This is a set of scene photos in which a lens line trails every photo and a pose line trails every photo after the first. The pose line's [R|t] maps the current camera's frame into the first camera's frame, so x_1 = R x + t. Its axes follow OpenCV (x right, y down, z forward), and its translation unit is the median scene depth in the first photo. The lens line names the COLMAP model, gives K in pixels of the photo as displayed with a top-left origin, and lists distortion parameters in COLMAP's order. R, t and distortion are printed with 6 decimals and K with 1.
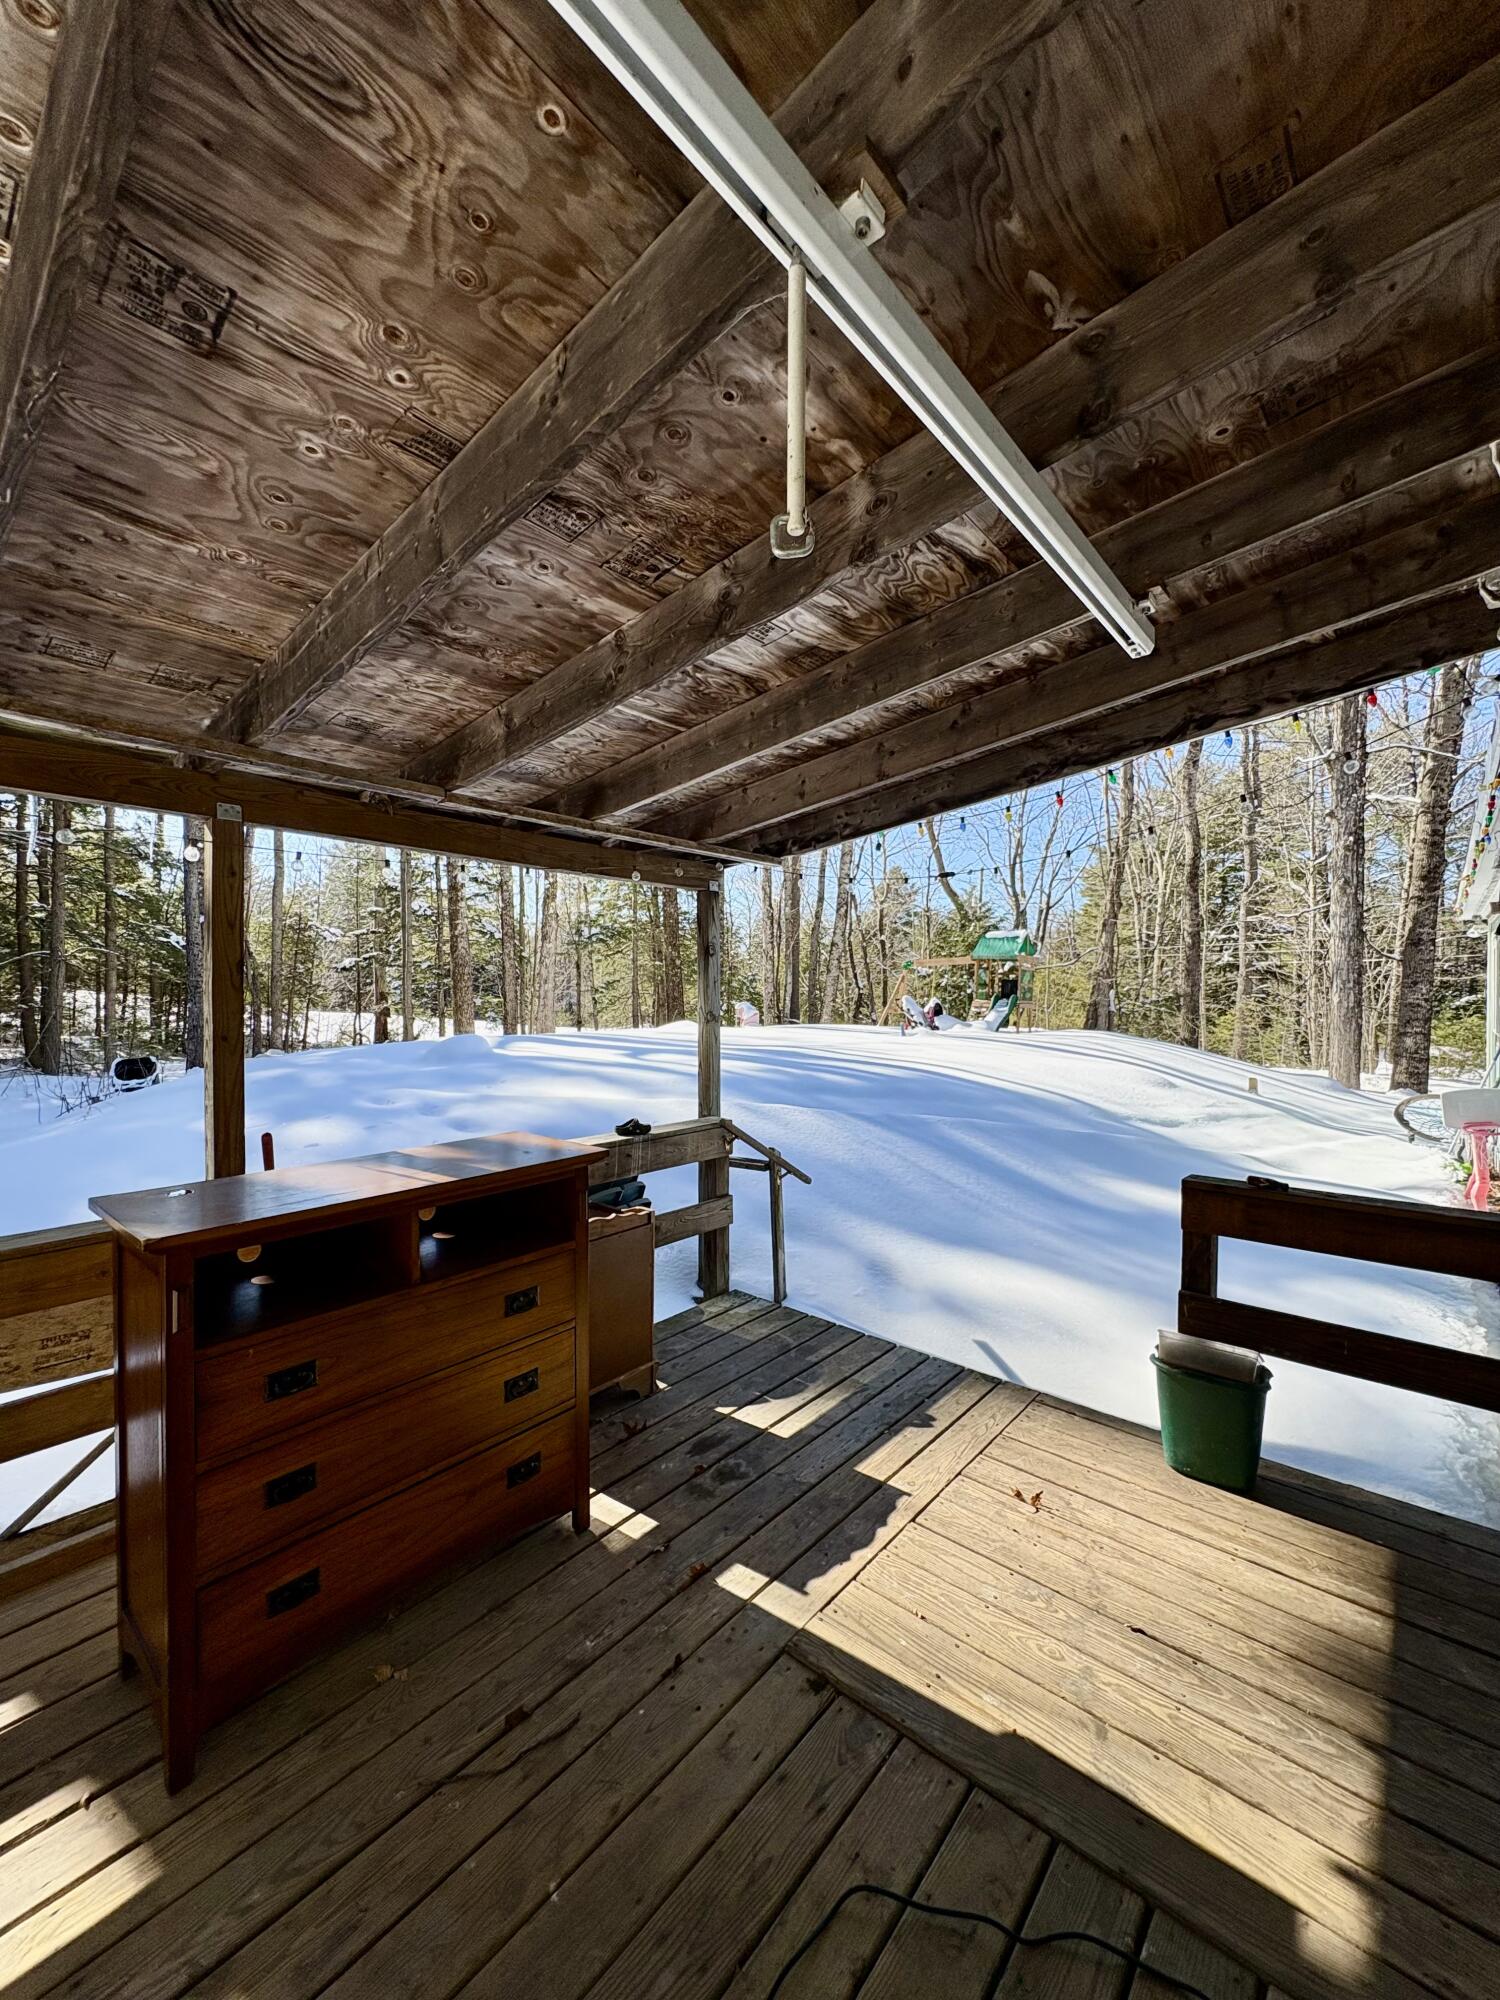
lens RADIAL K [[799.9, 0, 746.2], [0, 799.9, 998.3], [0, 0, 1]] dist [0.000184, 0.000171]
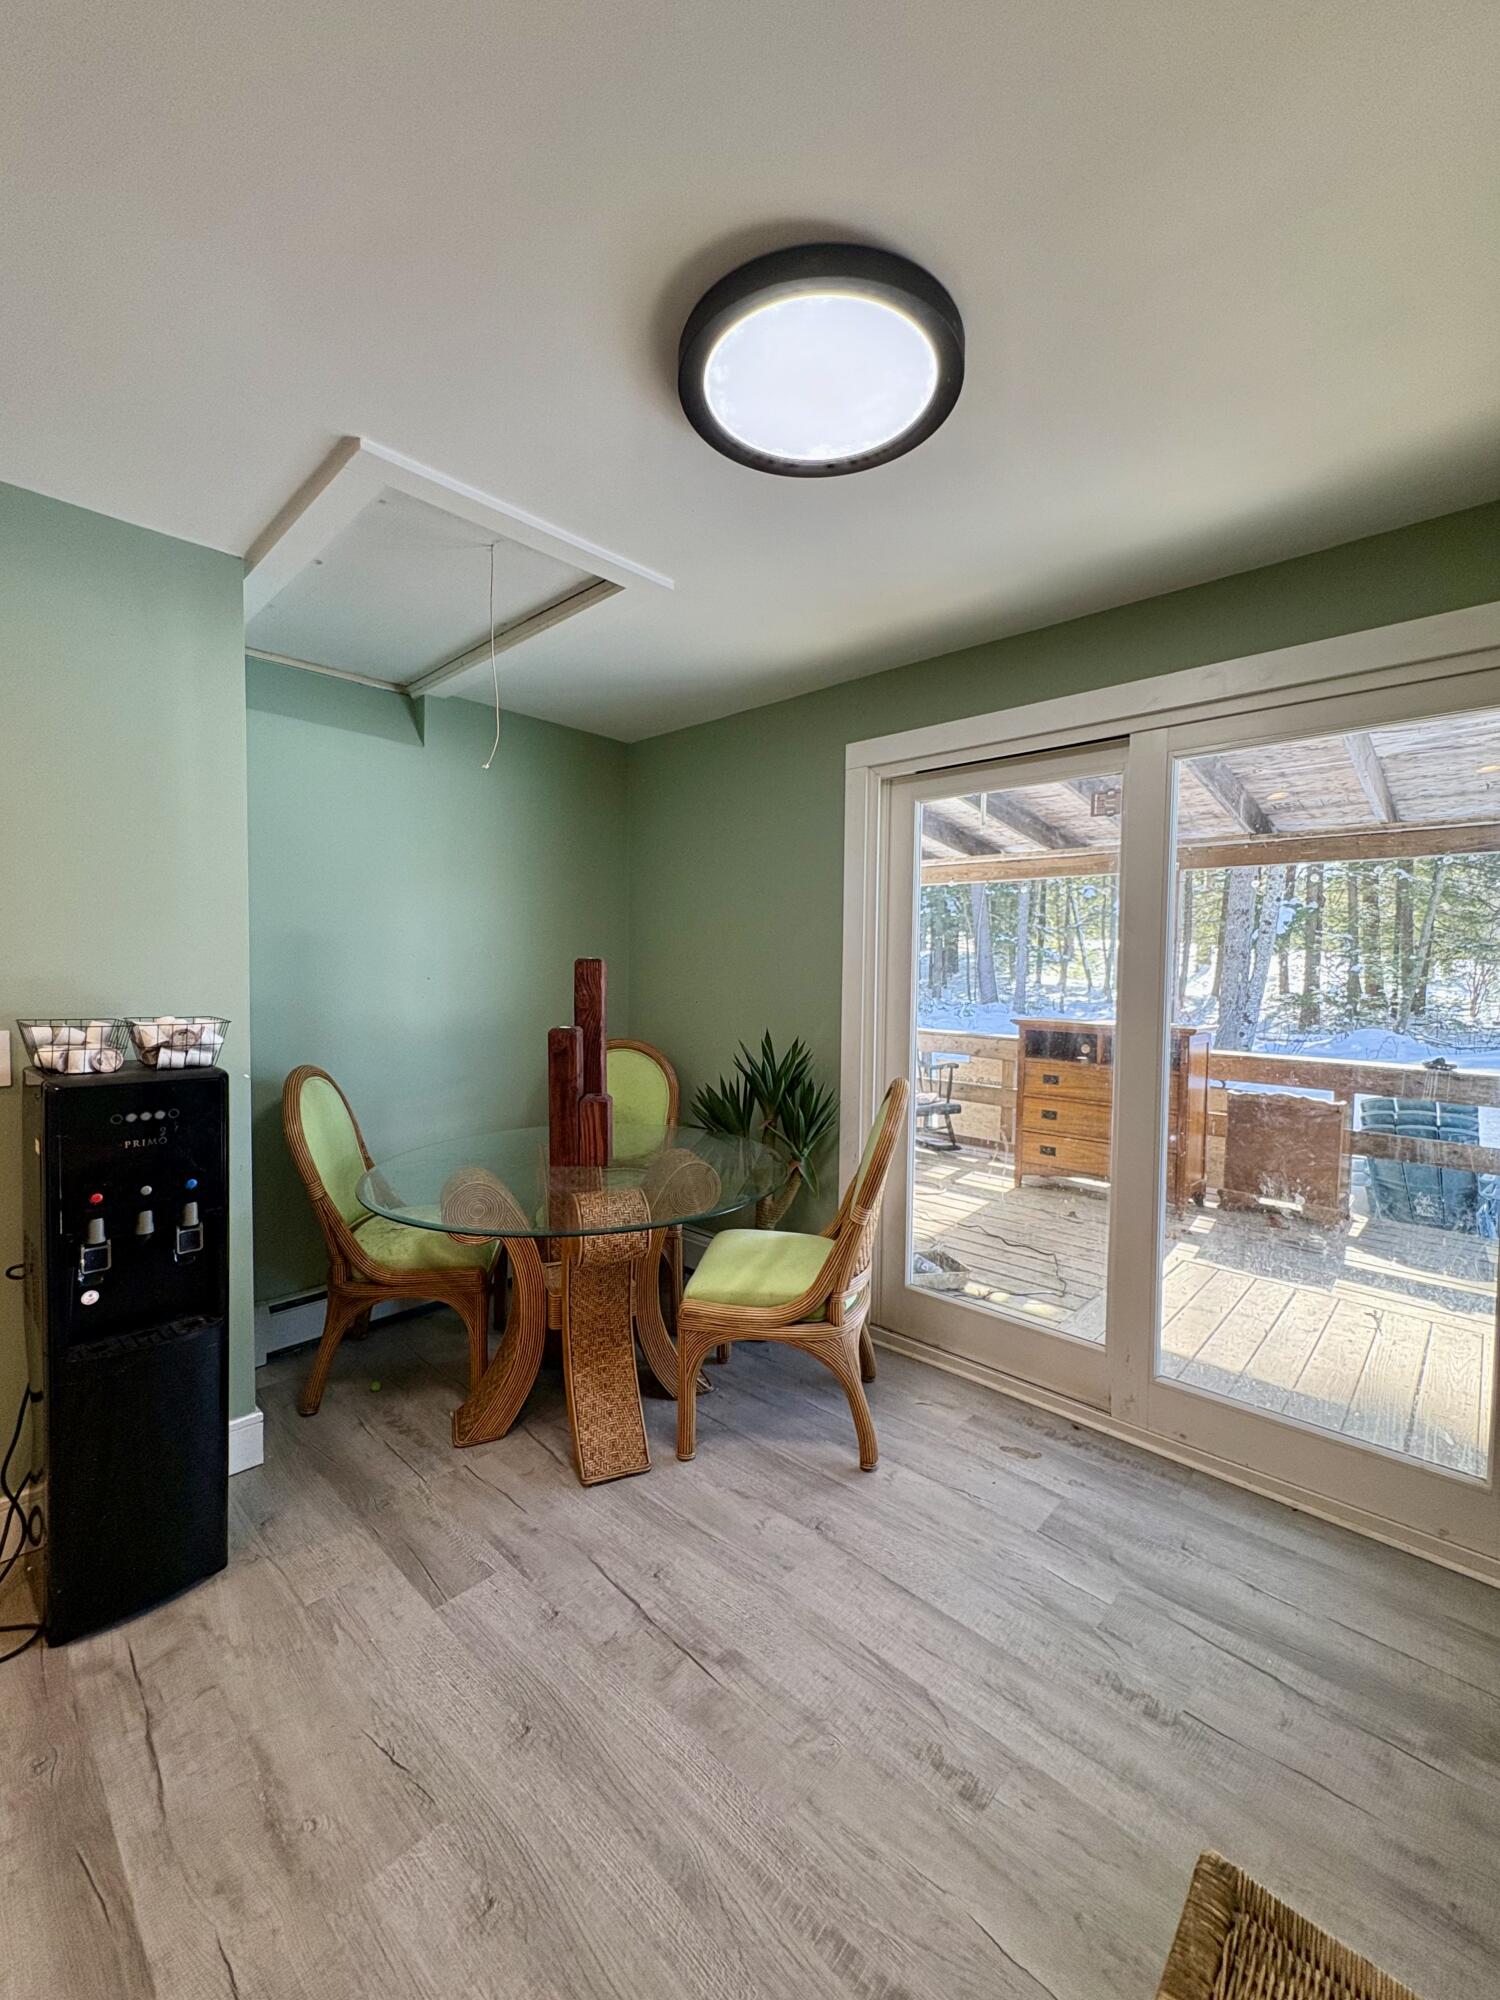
lens RADIAL K [[803.6, 0, 752.4], [0, 803.6, 995.5], [0, 0, 1]] dist [-0.000317, 0.000119]
pose [[-0.045538, 0.029166, -0.998537, 1.935423], [-0.028651, 0.999124, 0.030490, 0.087882], [0.998552, 0.029998, -0.044662, 0.020750]]
